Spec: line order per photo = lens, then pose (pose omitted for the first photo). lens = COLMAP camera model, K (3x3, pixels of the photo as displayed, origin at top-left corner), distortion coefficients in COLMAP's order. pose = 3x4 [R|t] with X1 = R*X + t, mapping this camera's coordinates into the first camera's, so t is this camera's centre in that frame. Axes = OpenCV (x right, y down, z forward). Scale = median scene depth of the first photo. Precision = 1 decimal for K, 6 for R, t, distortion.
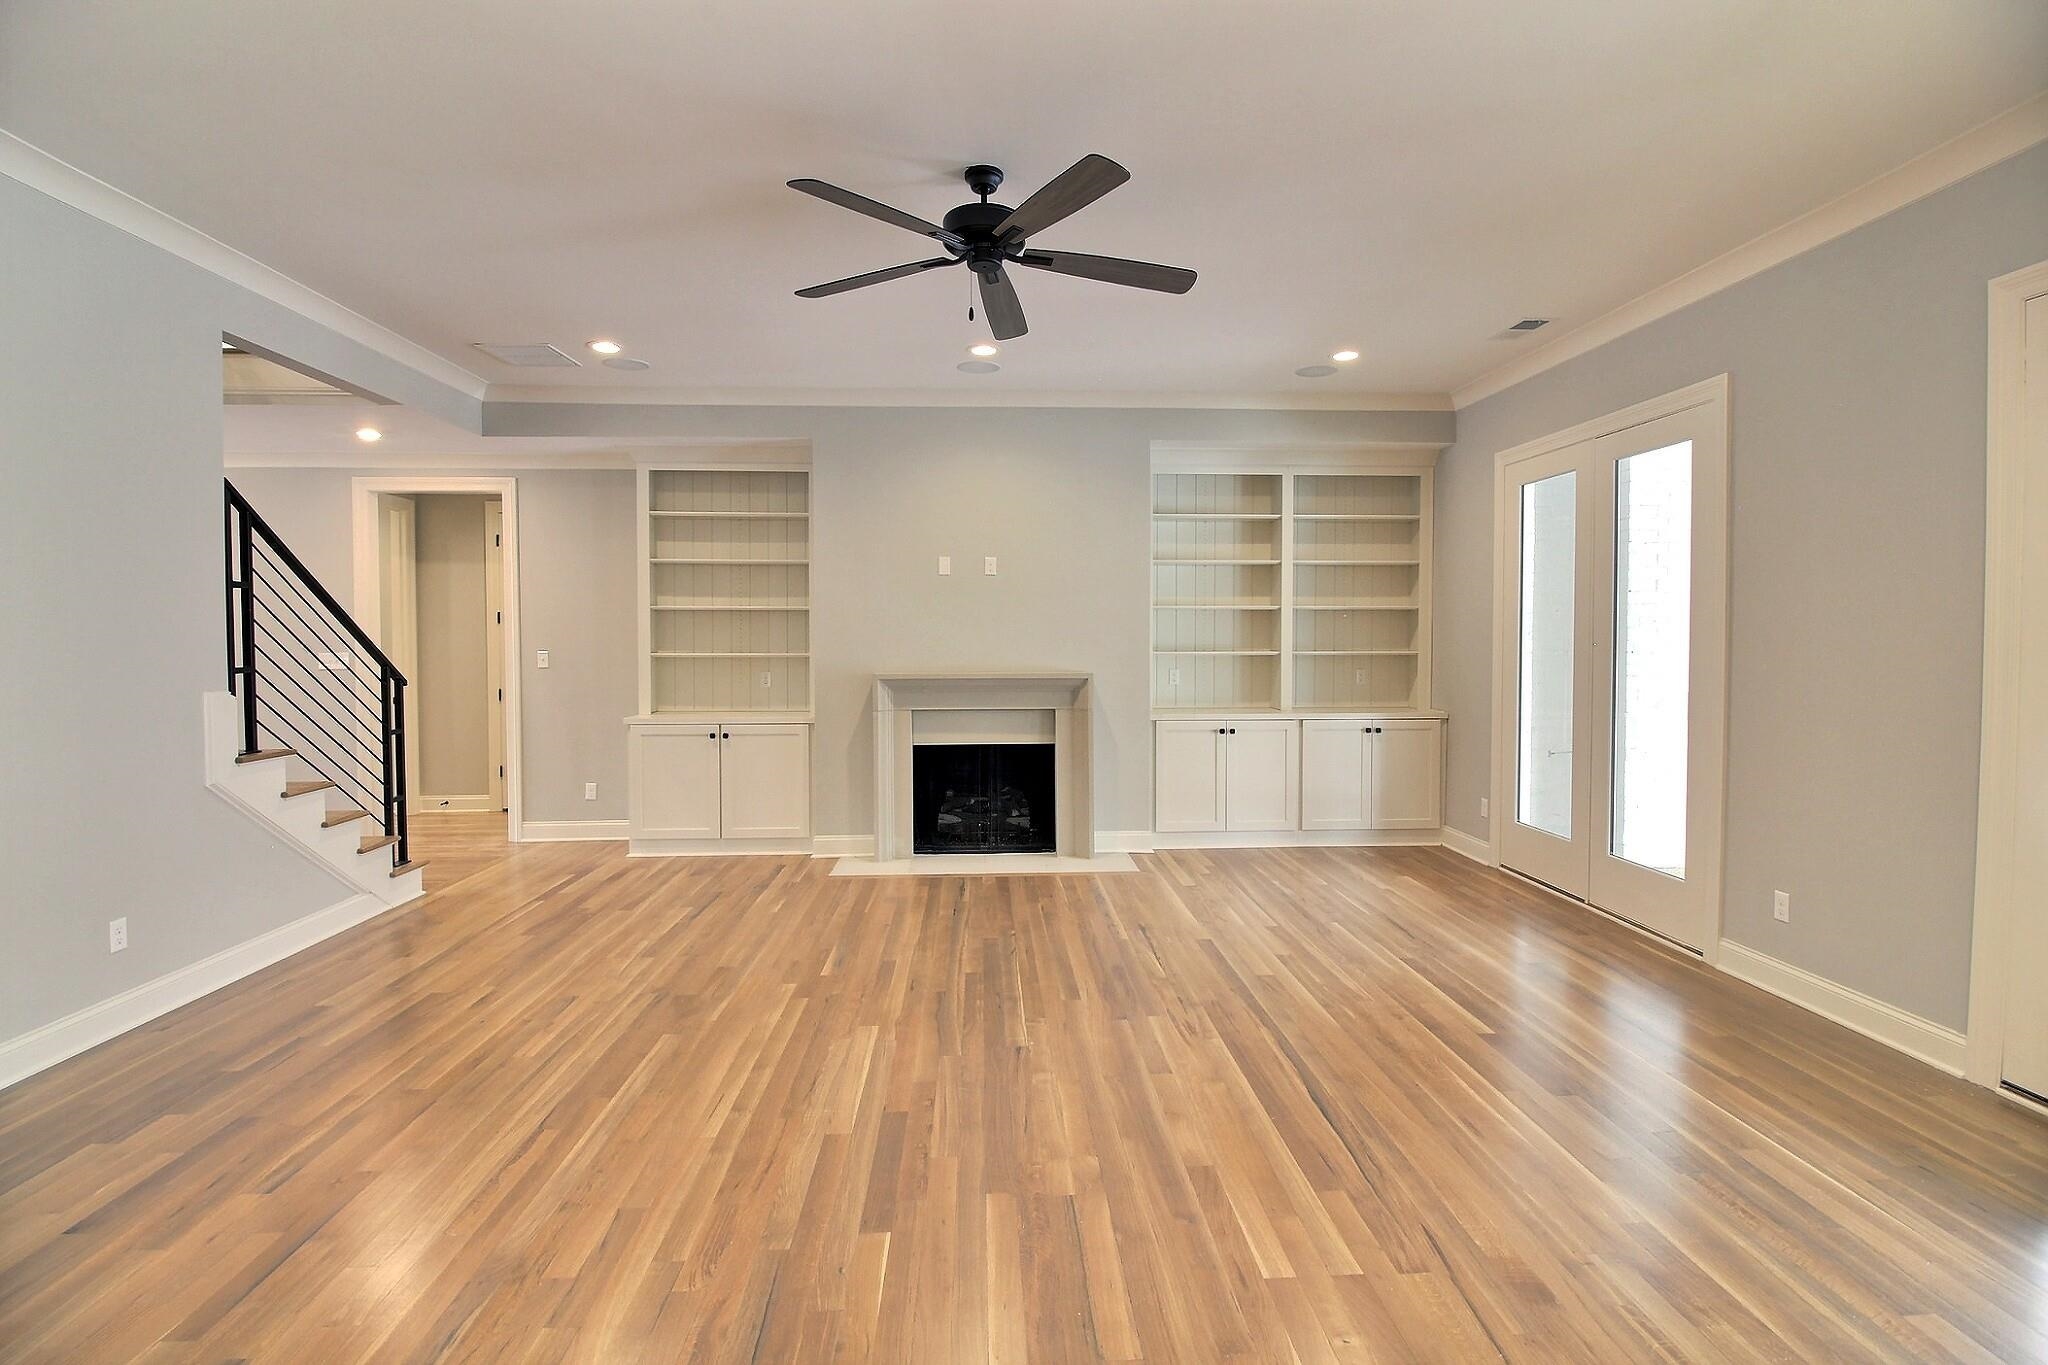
lens RADIAL K [[949.5, 0, 1035.1], [0, 949.5, 664.6], [0, 0, 1]] dist [-0.006668, -0.006257]
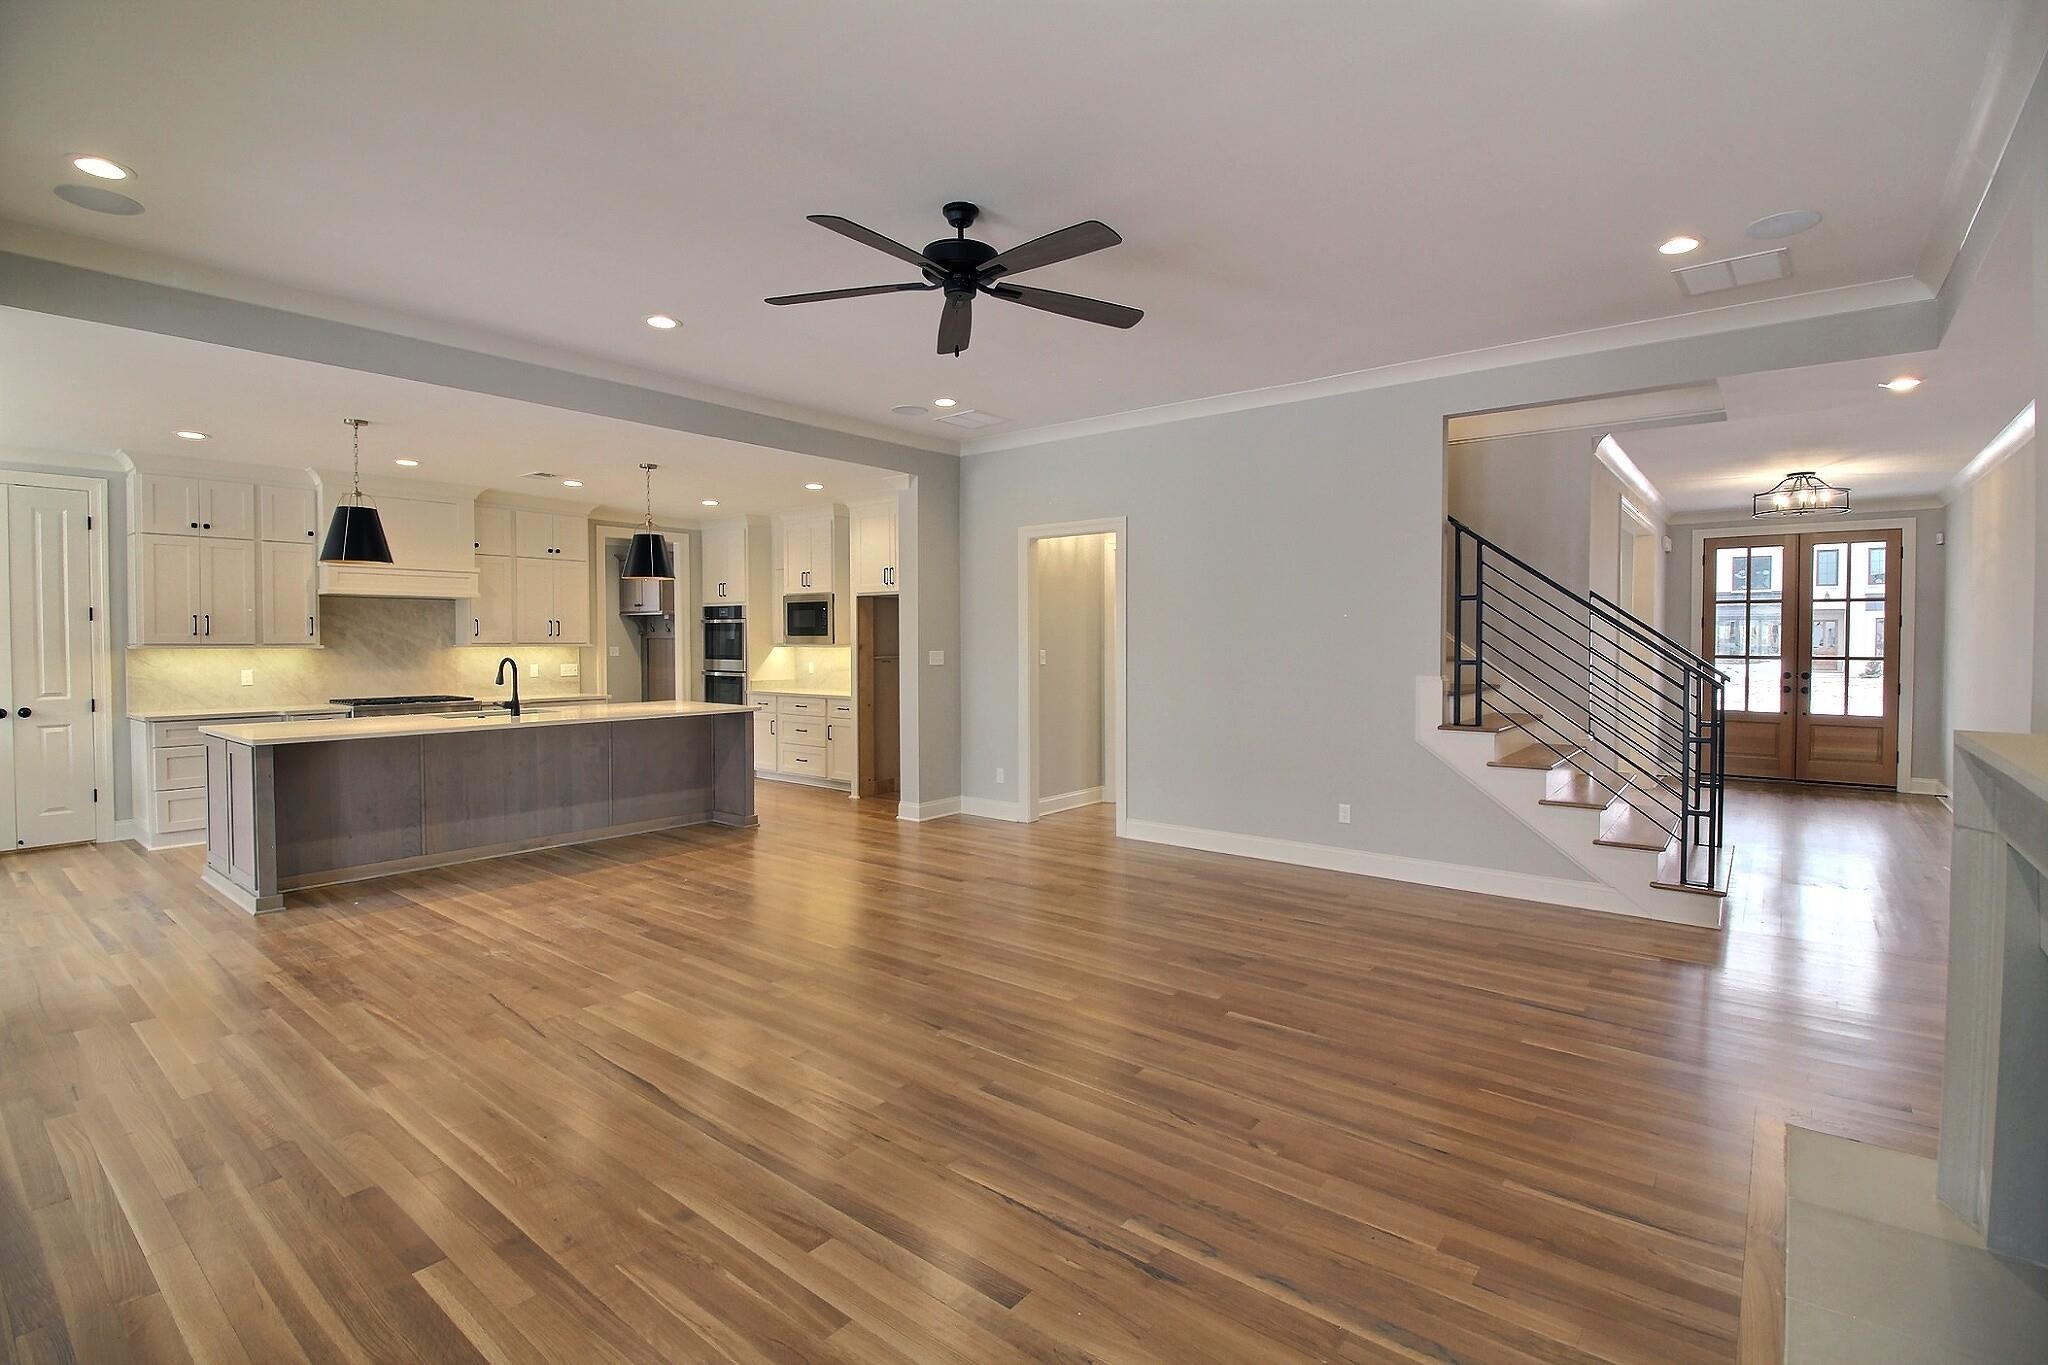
lens RADIAL K [[949.5, 0, 1027.5], [0, 949.5, 669.1], [0, 0, 1]] dist [-0.006668, -0.006257]
pose [[-0.672442, 0.025434, -0.739713, 0.376107], [-0.020648, 0.998376, 0.053099, -0.028390], [0.739862, 0.050980, -0.670824, 0.963898]]
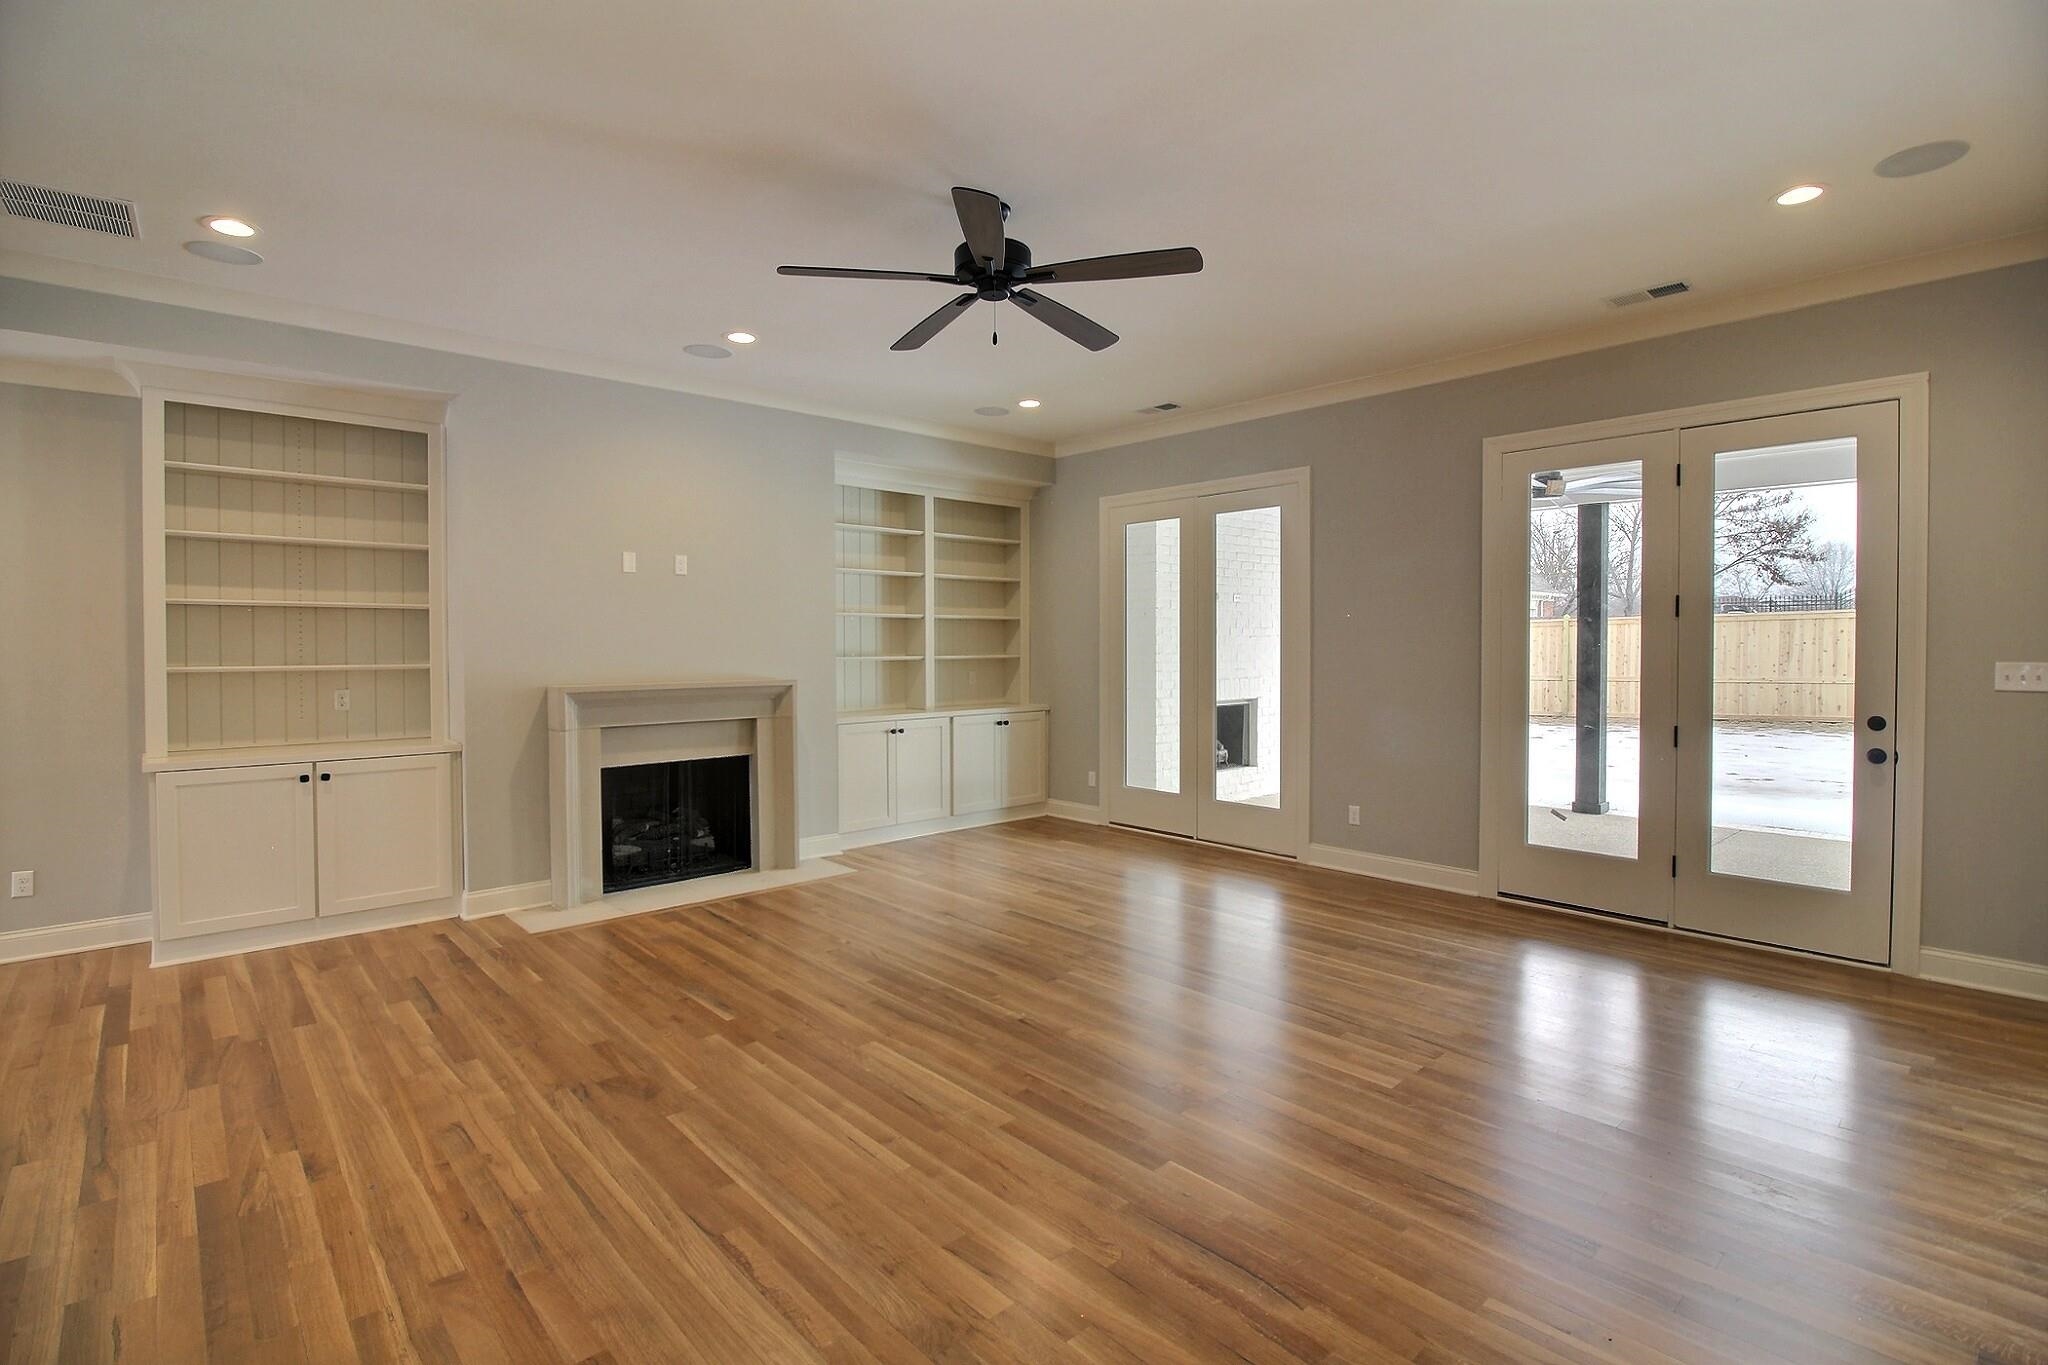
lens RADIAL K [[949.5, 0, 1036.7], [0, 949.5, 665.4], [0, 0, 1]] dist [-0.006668, -0.006257]
pose [[0.769024, -0.015795, 0.639025, -0.378428], [0.019837, 0.999803, 0.000839, -0.001625], [-0.638912, 0.012031, 0.769185, 0.080679]]
